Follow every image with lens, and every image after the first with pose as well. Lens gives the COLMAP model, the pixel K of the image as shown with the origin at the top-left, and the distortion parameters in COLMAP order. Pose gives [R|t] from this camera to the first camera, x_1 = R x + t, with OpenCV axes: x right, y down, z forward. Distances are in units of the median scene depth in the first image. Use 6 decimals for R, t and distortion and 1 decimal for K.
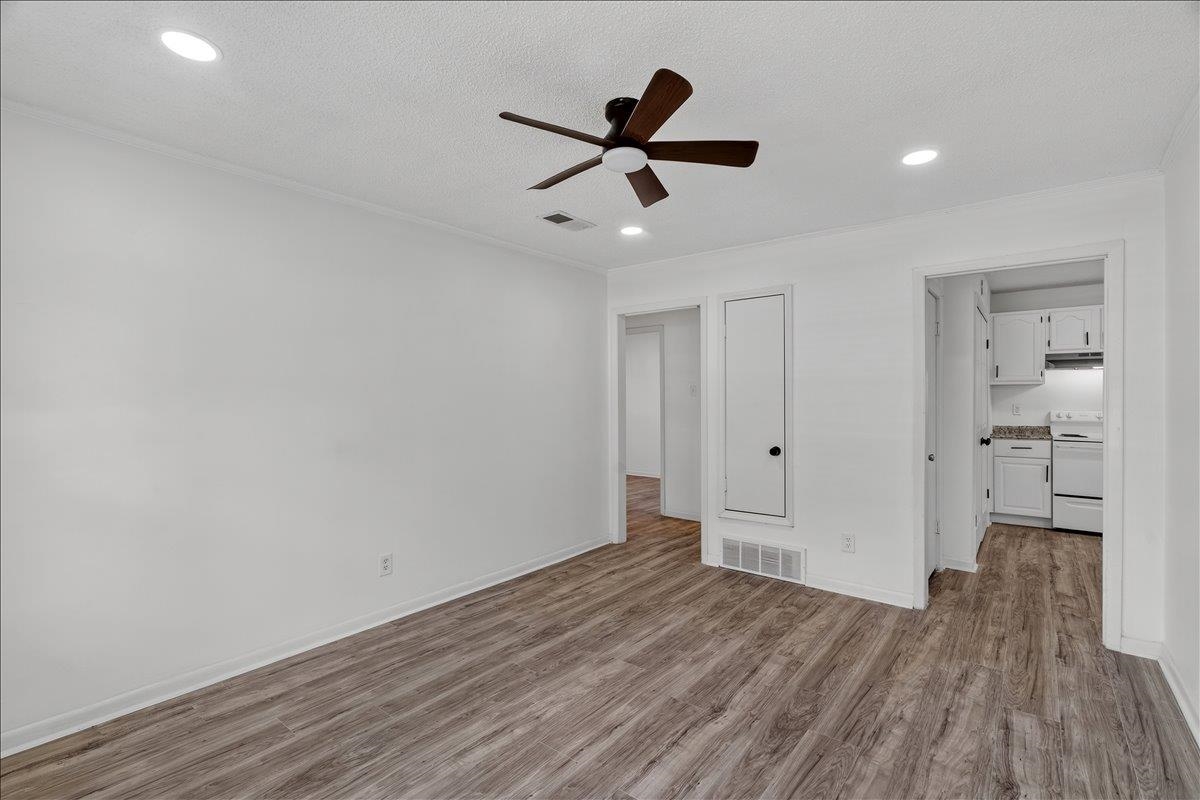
lens RADIAL K [[545.5, 0, 600.0], [0, 545.5, 400.0], [0, 0, 1]] dist [0.003320, 0.000396]
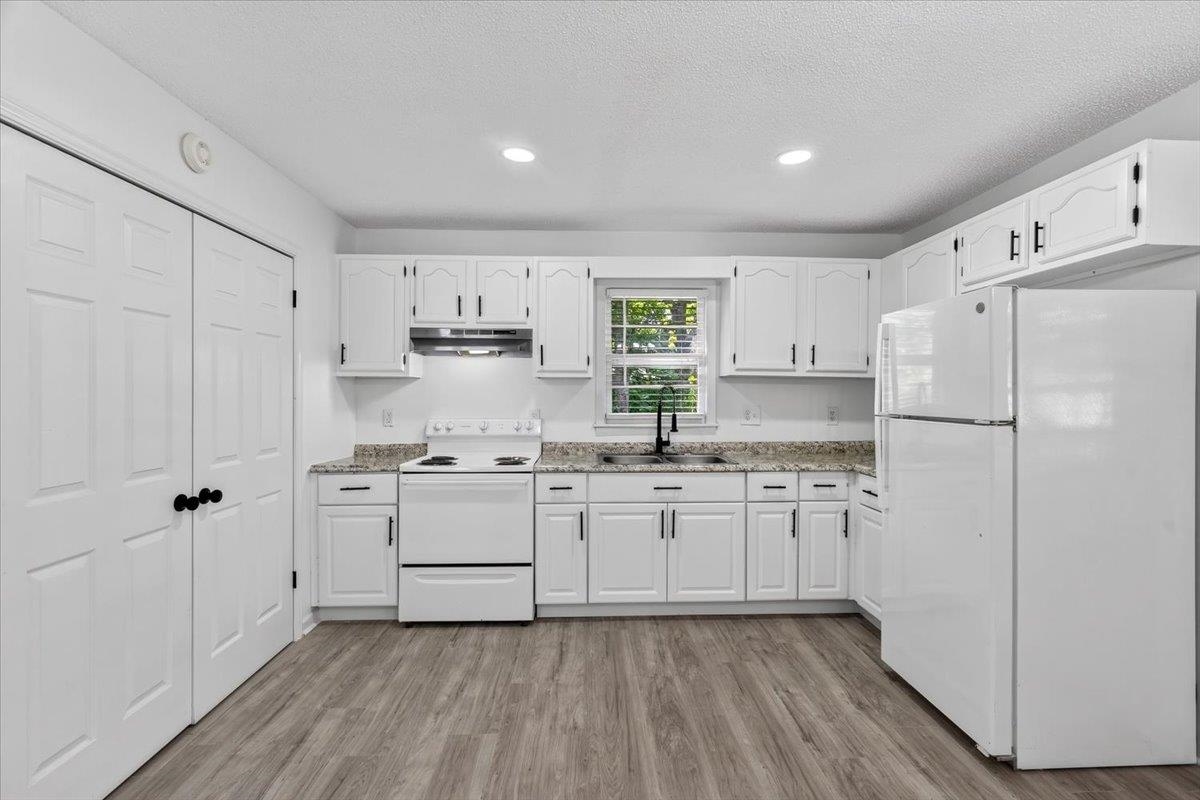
lens RADIAL K [[554.2, 0, 603.5], [0, 554.2, 395.3], [0, 0, 1]] dist [-0.003943, 0.000157]
pose [[0.763692, 0.004677, 0.645564, 0.667480], [-0.003067, 0.999989, -0.003617, -0.008145], [-0.645574, 0.000782, 0.763698, 0.444266]]
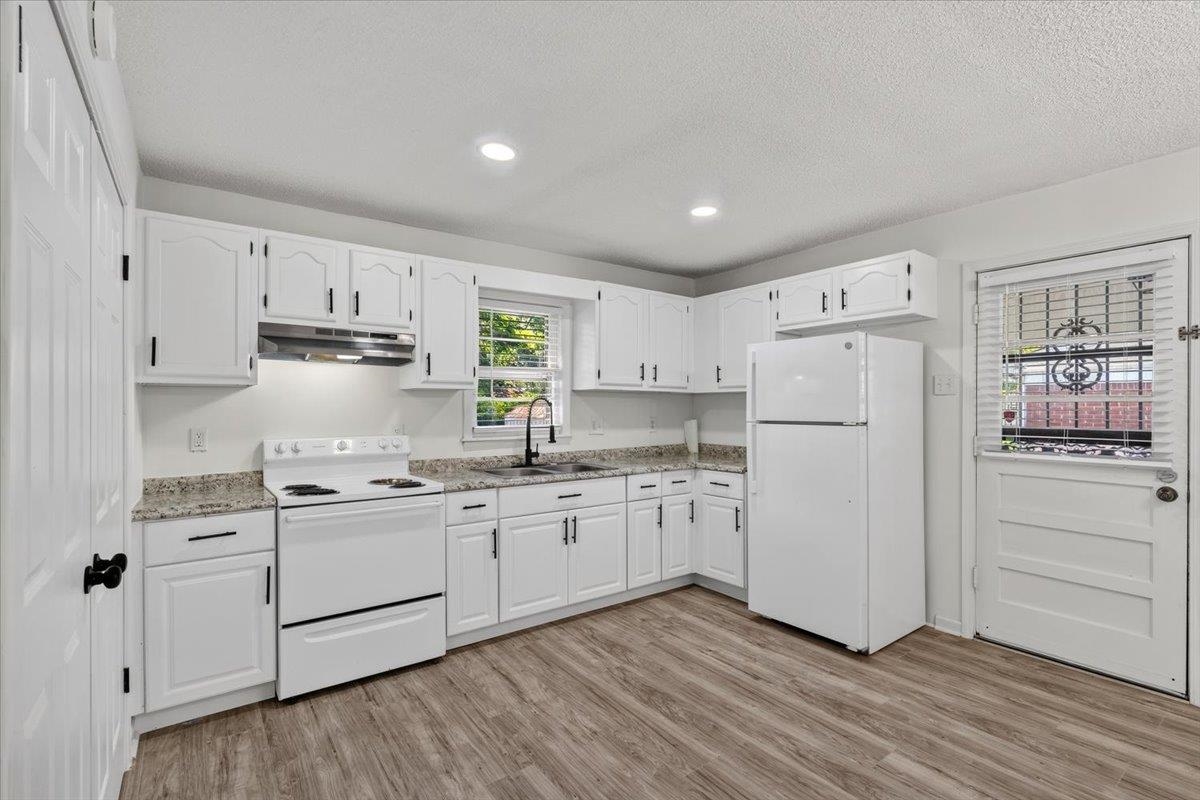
lens RADIAL K [[550.9, 0, 595.7], [0, 550.9, 405.7], [0, 0, 1]] dist [-0.003241, 0.000176]
pose [[0.270977, 0.008176, 0.962551, 0.499318], [0.006069, 0.999930, -0.010202, -0.005734], [-0.962567, 0.008607, 0.270908, 0.677462]]
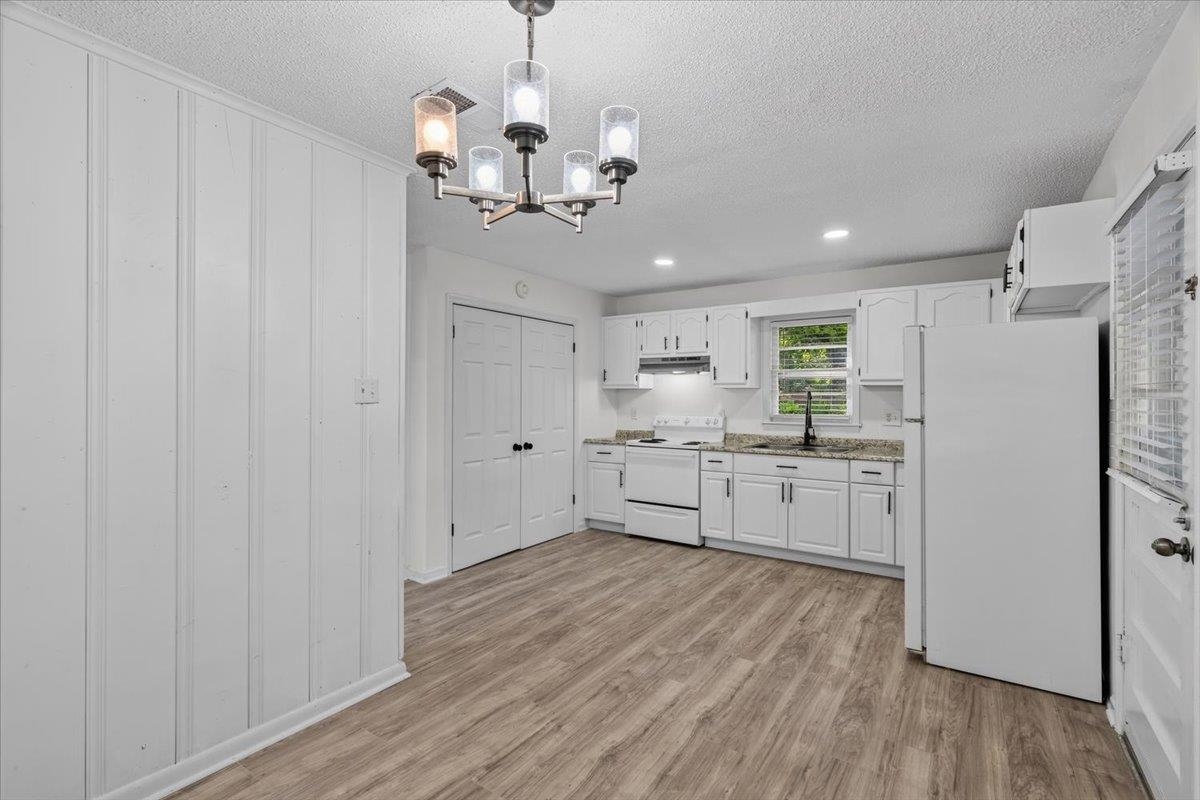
lens RADIAL K [[545.5, 0, 600.0], [0, 545.5, 400.0], [0, 0, 1]] dist [0.003320, 0.000396]
pose [[0.997453, 0.008911, 0.070774, 0.774459], [-0.008920, 0.999960, -0.000181, -0.008855], [-0.070773, -0.000451, 0.997492, 0.018044]]
